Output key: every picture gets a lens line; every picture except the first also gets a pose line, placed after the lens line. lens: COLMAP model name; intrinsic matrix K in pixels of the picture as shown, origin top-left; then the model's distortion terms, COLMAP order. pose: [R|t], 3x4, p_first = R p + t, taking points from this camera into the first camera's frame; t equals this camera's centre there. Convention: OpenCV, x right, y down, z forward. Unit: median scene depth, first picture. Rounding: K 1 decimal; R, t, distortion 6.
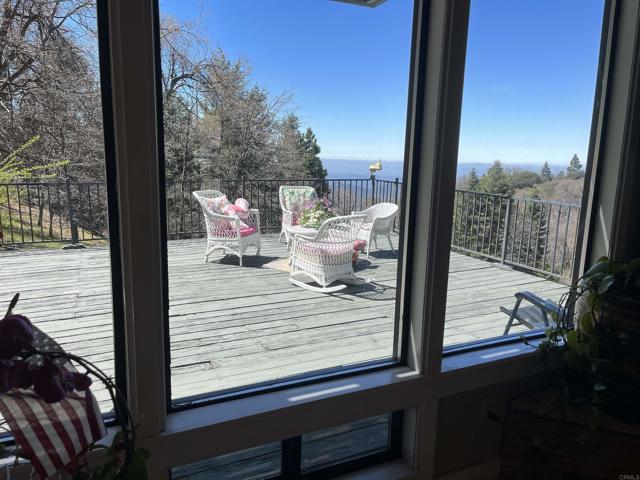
lens RADIAL K [[479.0, 0, 320.0], [0, 479.0, 240.0], [0, 0, 1]] dist [0.073557, -0.091391]
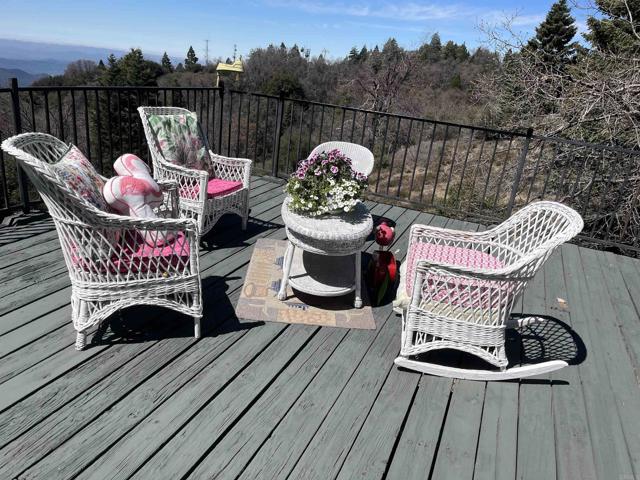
lens RADIAL K [[479.0, 0, 320.0], [0, 479.0, 240.0], [0, 0, 1]] dist [0.073557, -0.091391]
pose [[0.744068, -0.172982, 0.645321, -0.273205], [0.030261, 0.973635, 0.226096, -0.090596], [-0.667418, -0.148703, 0.729685, 0.542225]]
